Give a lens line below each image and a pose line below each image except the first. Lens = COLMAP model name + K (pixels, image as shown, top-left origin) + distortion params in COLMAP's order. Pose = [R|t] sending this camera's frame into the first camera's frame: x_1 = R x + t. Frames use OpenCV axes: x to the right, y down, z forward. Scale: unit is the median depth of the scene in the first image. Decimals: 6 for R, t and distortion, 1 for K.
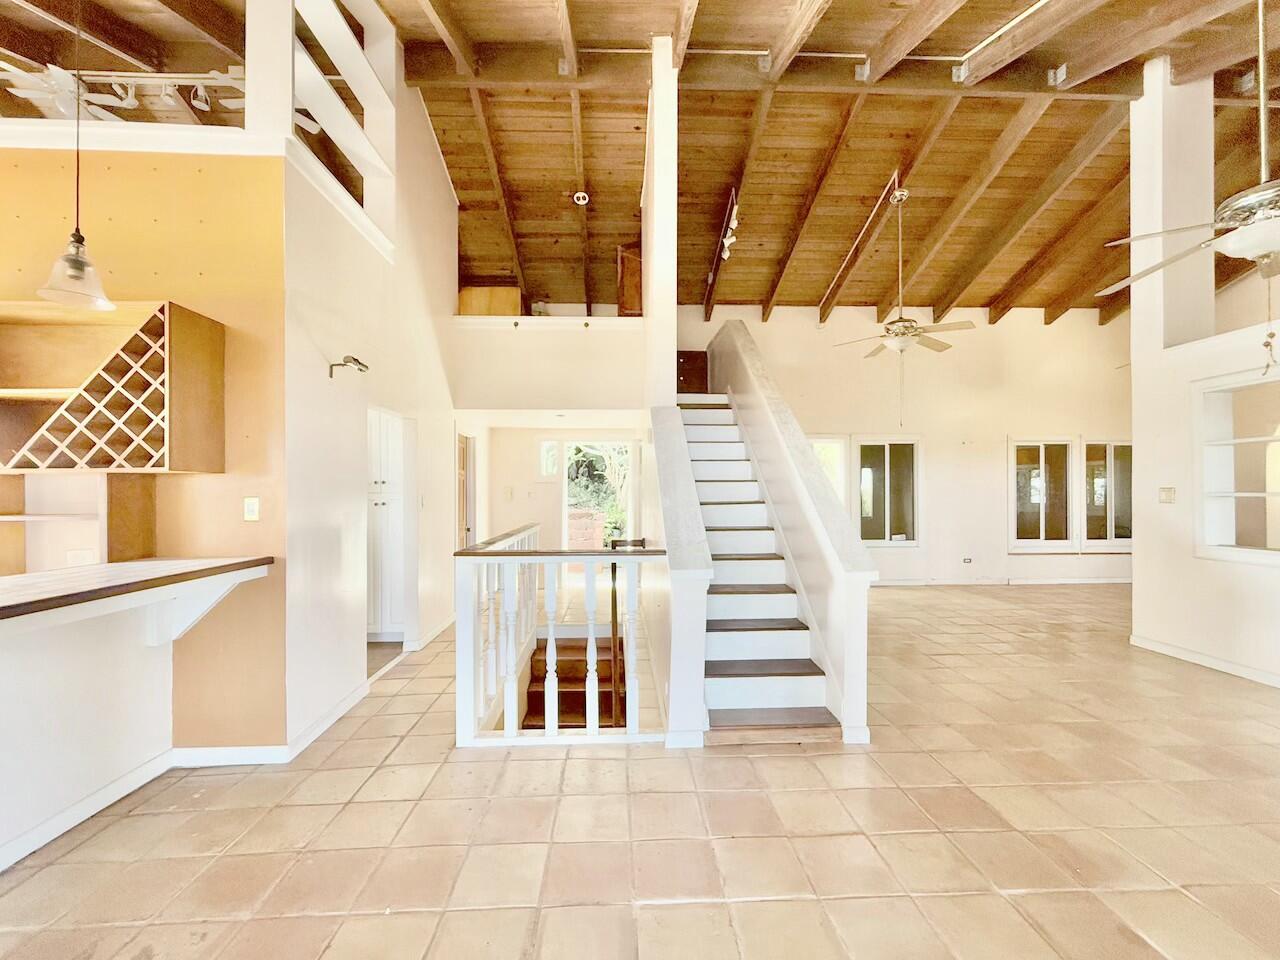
lens RADIAL K [[521.9, 0, 640.0], [0, 521.9, 480.0], [0, 0, 1]] dist [-0.001960, 0.000075]
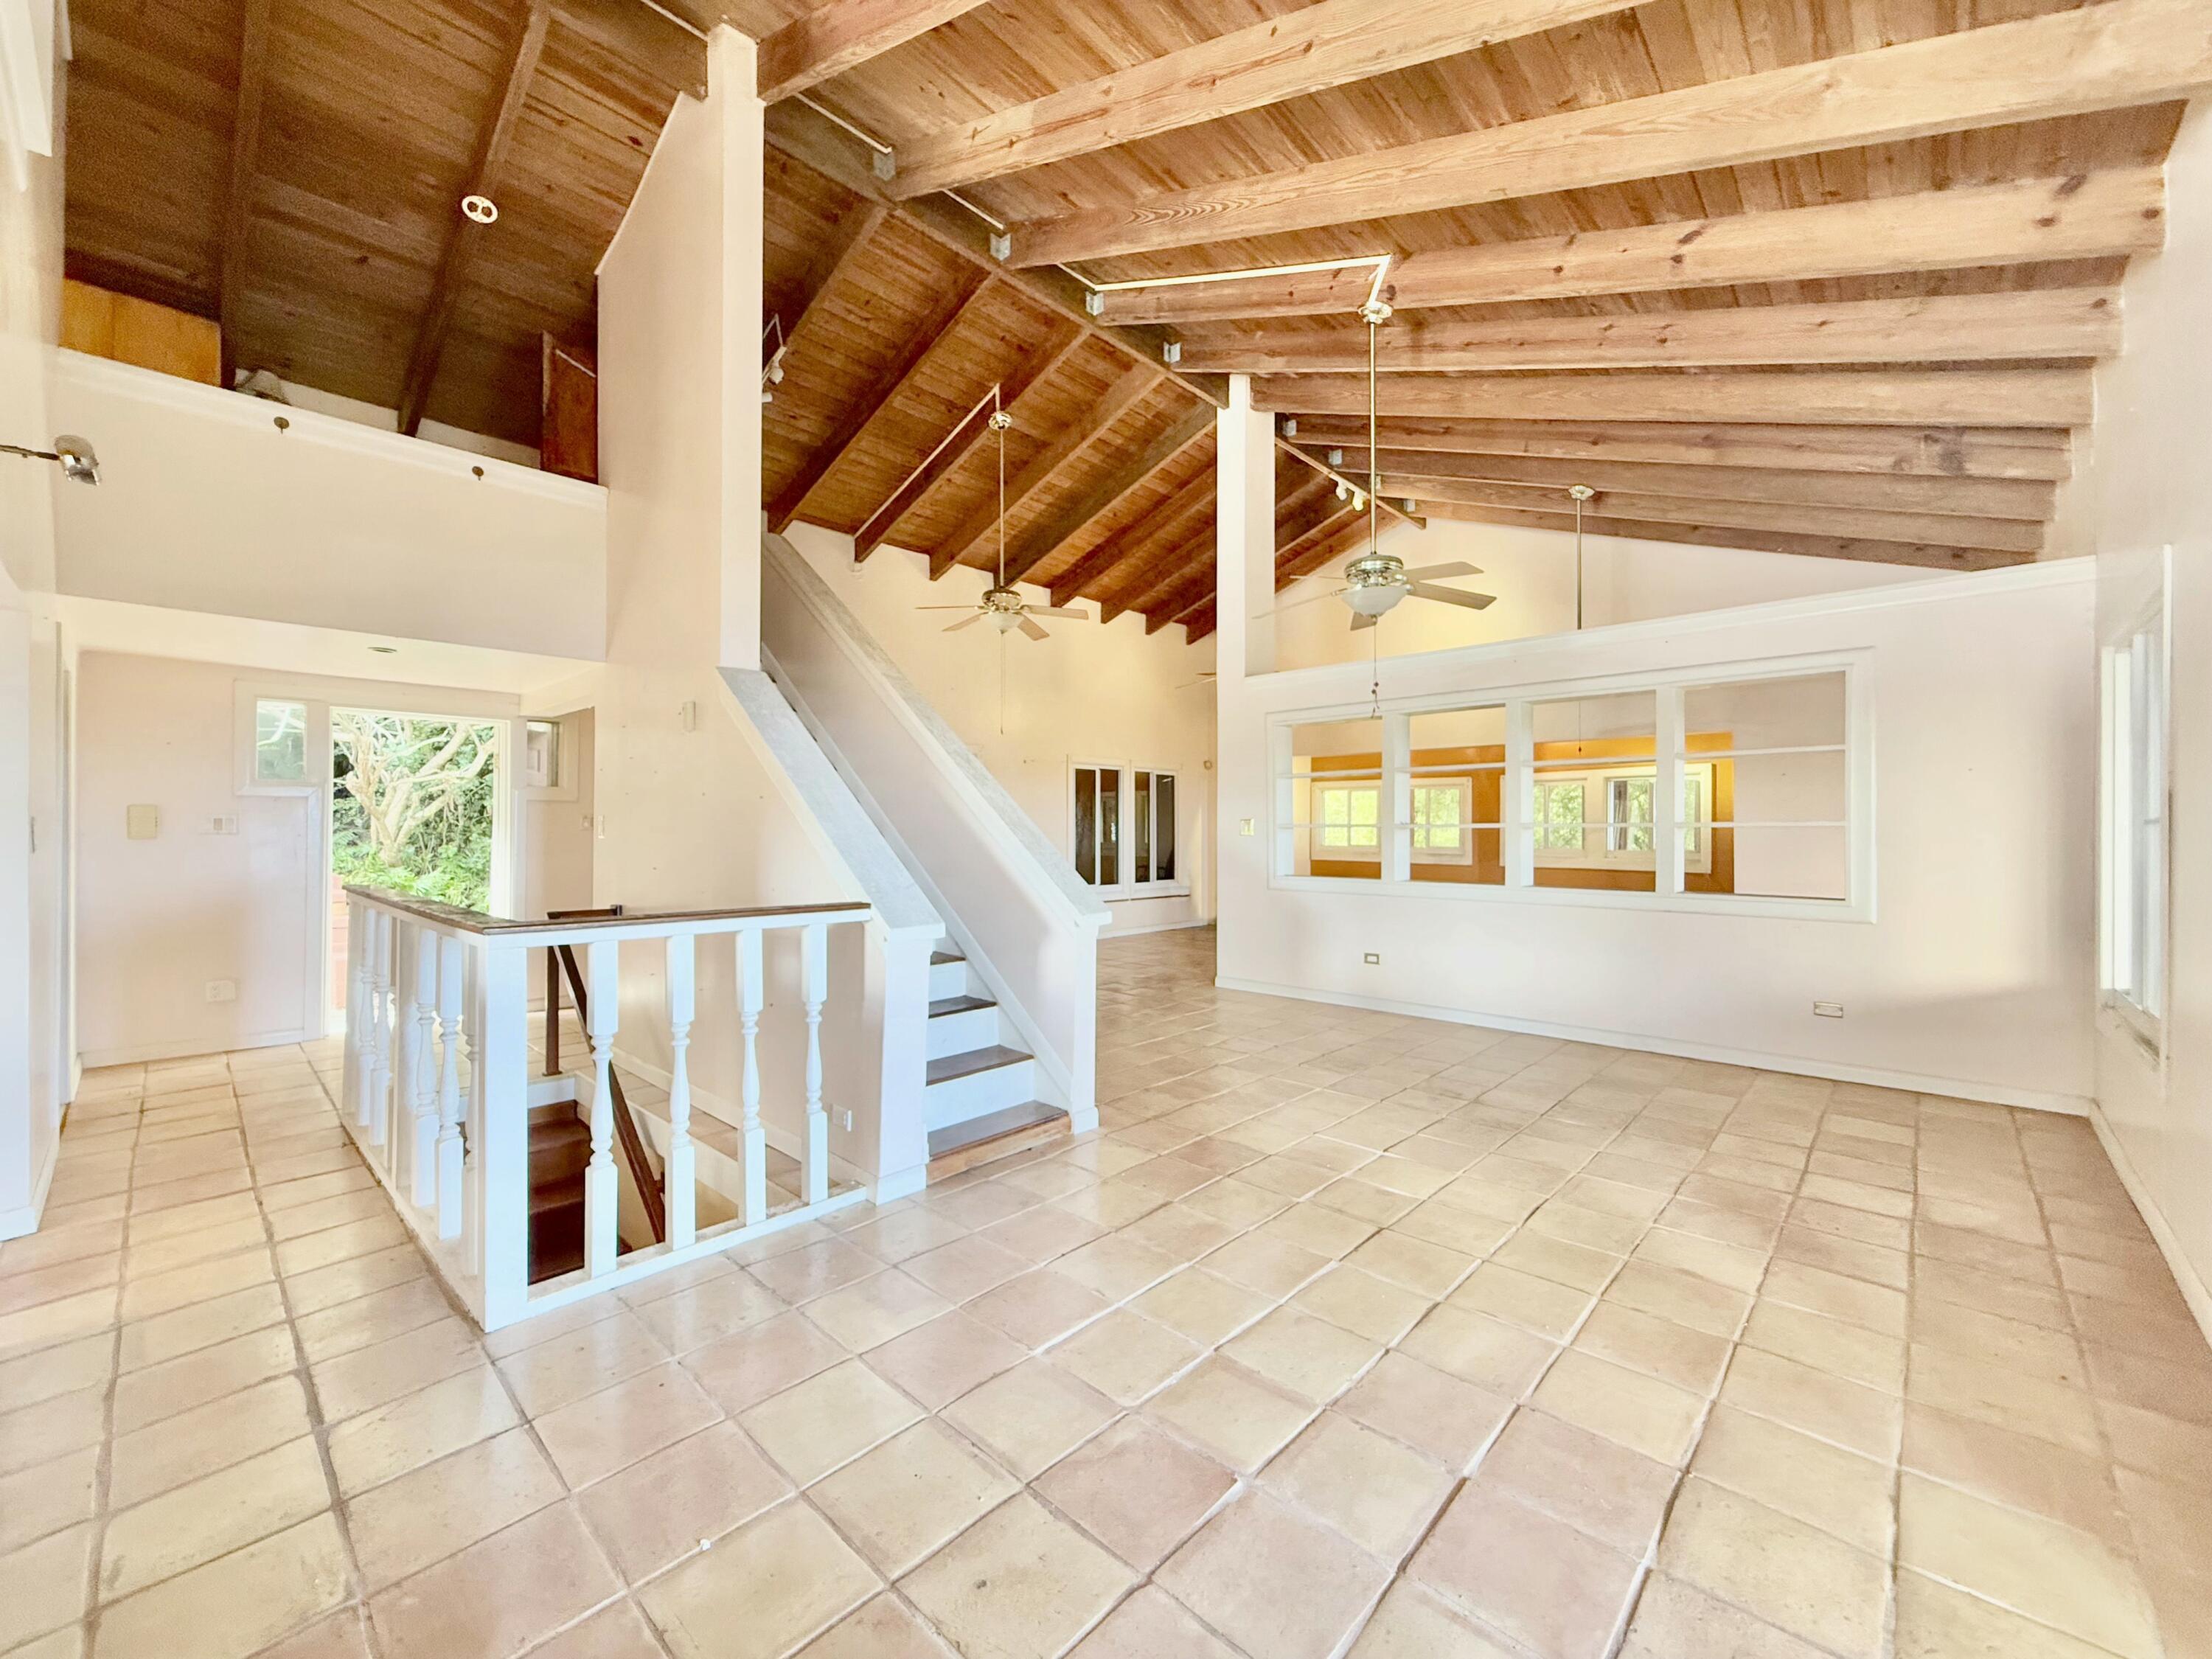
lens RADIAL K [[886.7, 0, 1099.5], [0, 886.7, 826.2], [0, 0, 1]] dist [-0.002155, -0.000263]
pose [[0.710446, 0.006749, 0.703719, -0.296232], [-0.025121, 0.999560, 0.015775, 0.000292], [-0.703303, -0.028886, 0.710303, 0.001585]]
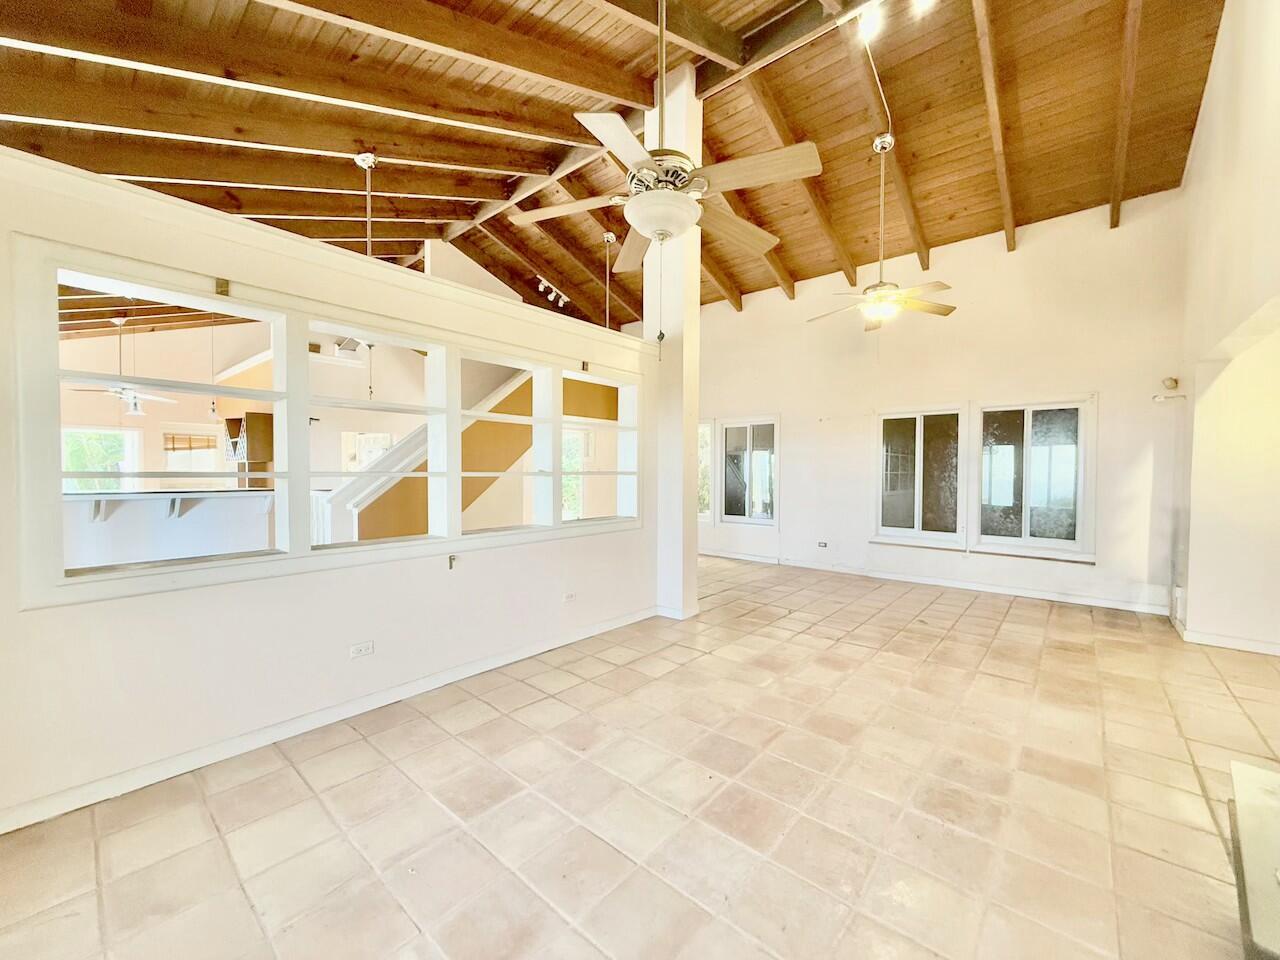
lens RADIAL K [[513.1, 0, 636.2], [0, 513.1, 478.1], [0, 0, 1]] dist [-0.002155, -0.000263]
pose [[0.733205, 0.015920, -0.679821, 1.382693], [0.014796, 0.999116, 0.039355, -0.009695], [0.679846, -0.038914, 0.732322, 0.116065]]
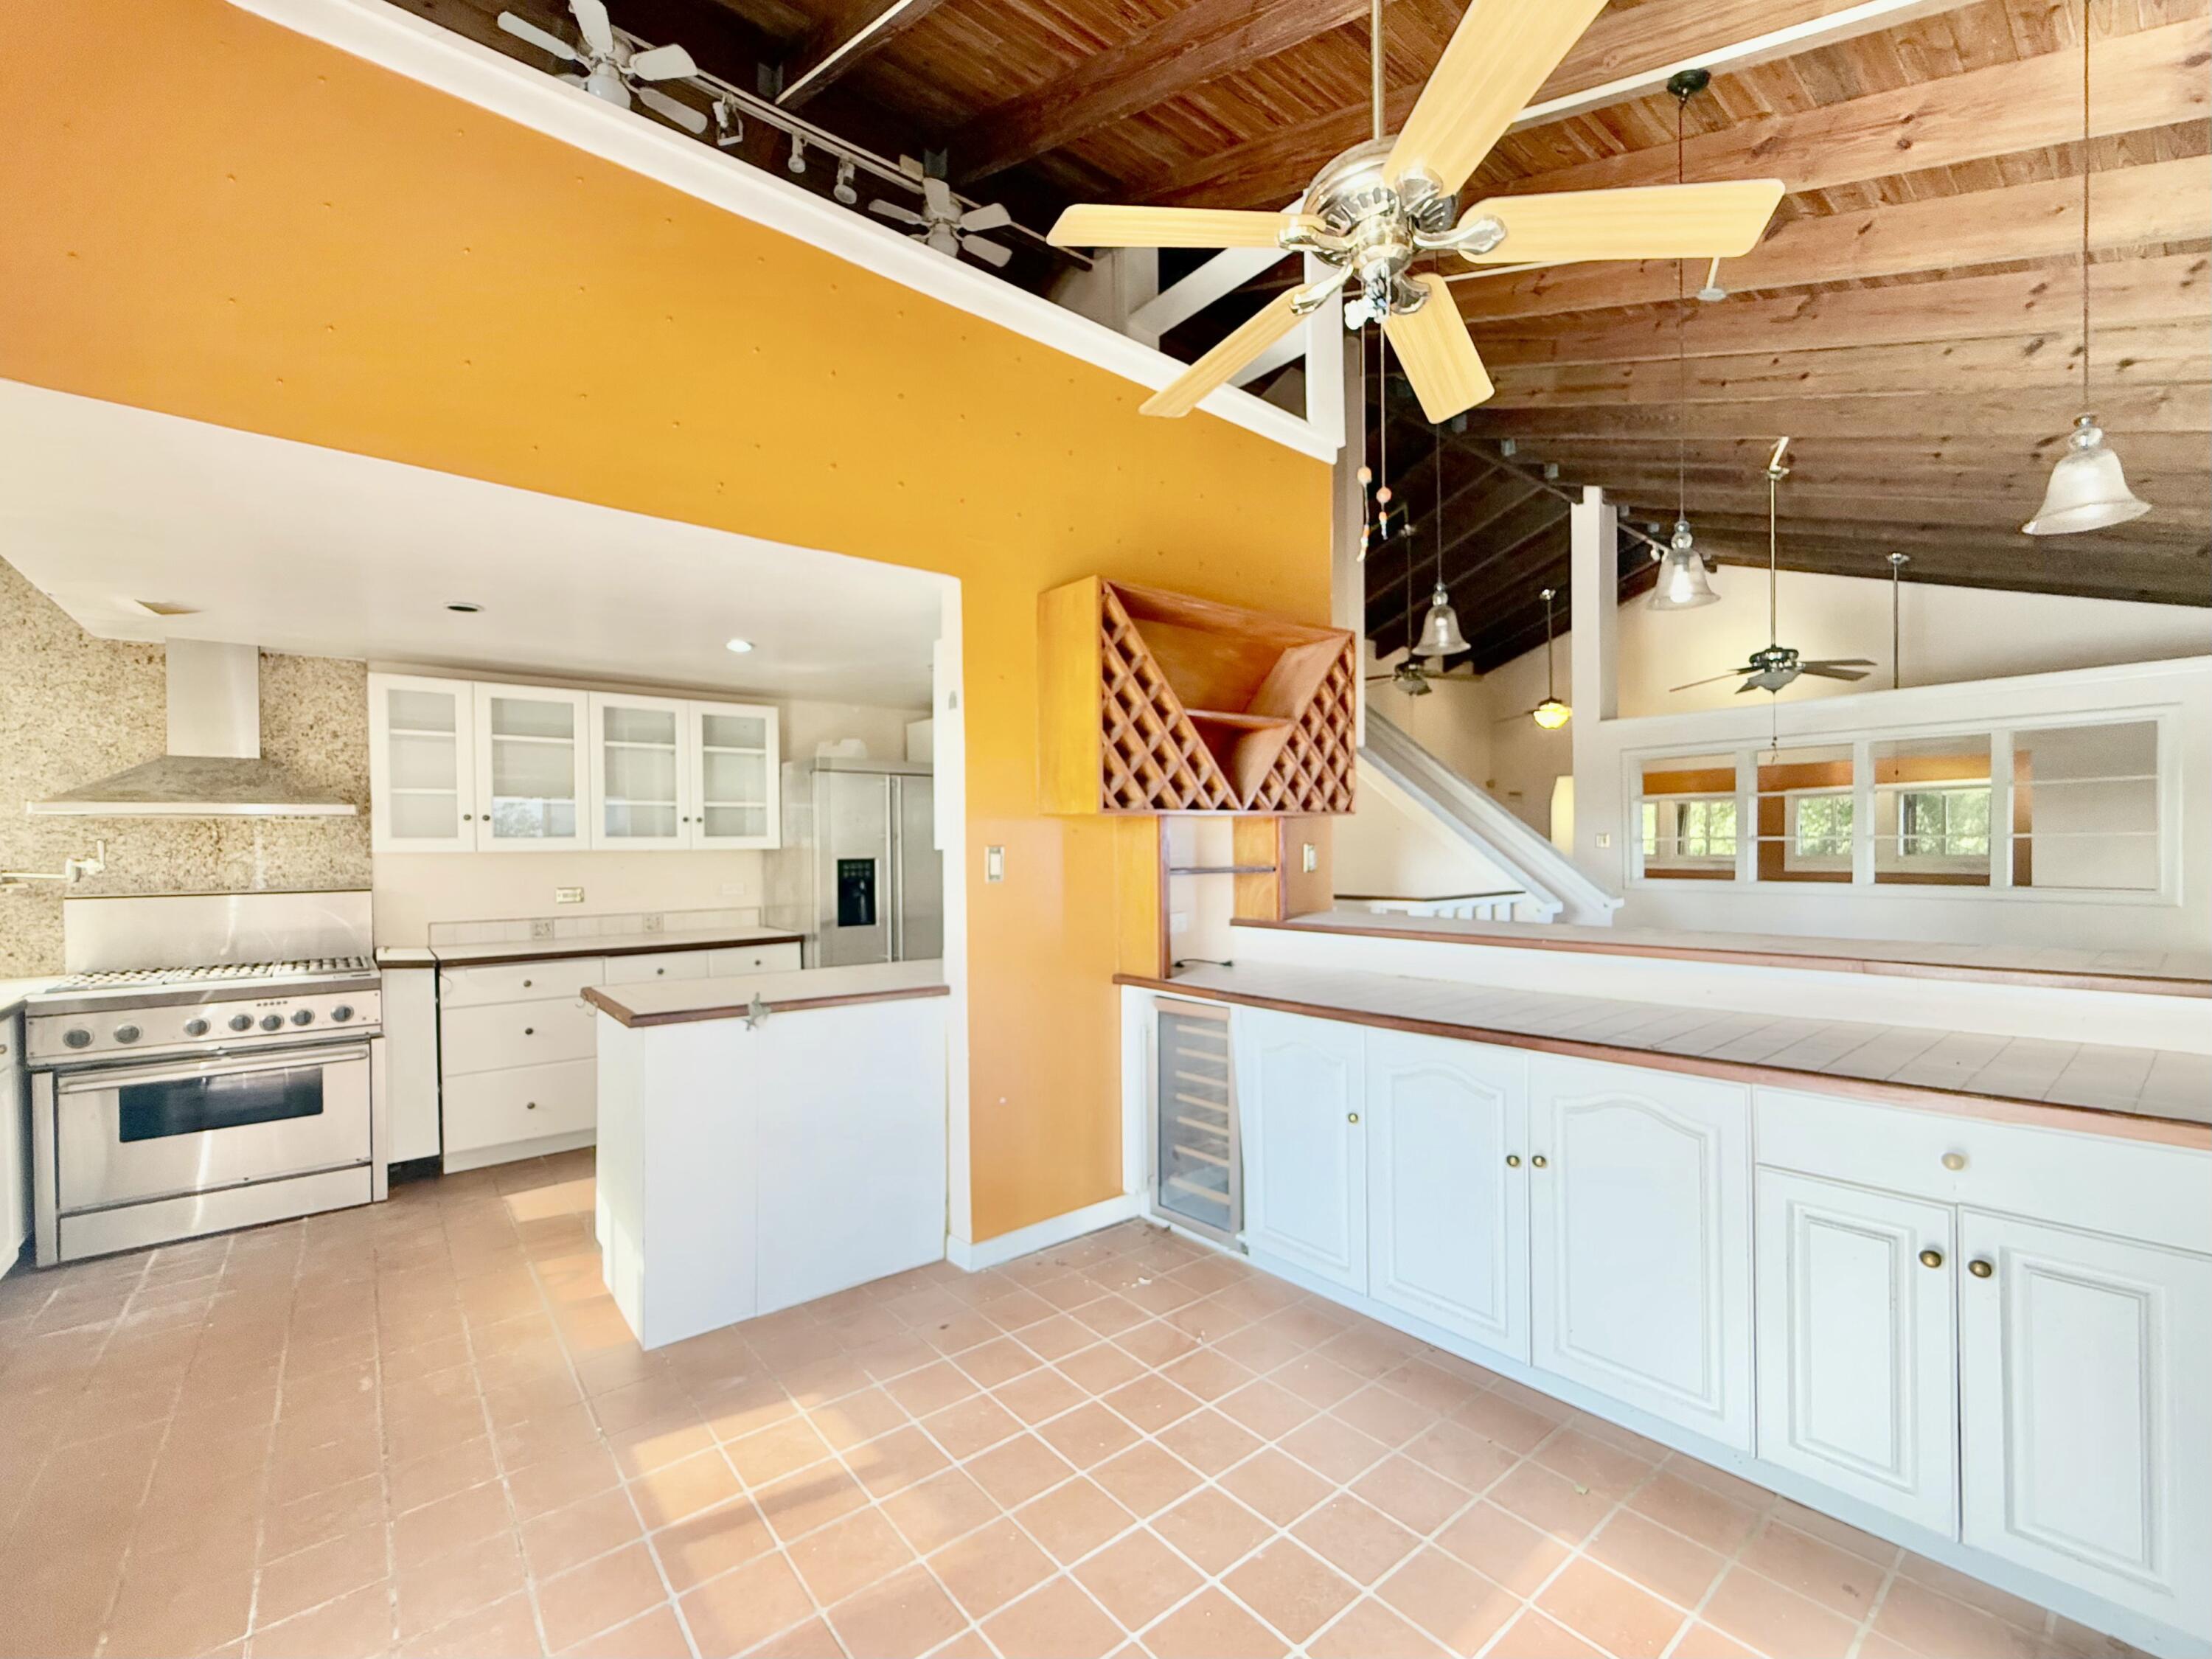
lens RADIAL K [[925.6, 0, 1109.5], [0, 925.6, 860.0], [0, 0, 1]] dist [-0.000242, 0.000570]
pose [[0.794448, -0.017744, 0.607073, -1.050823], [-0.007016, 0.999238, 0.038388, -0.009432], [-0.607292, -0.034757, 0.793718, -0.029812]]
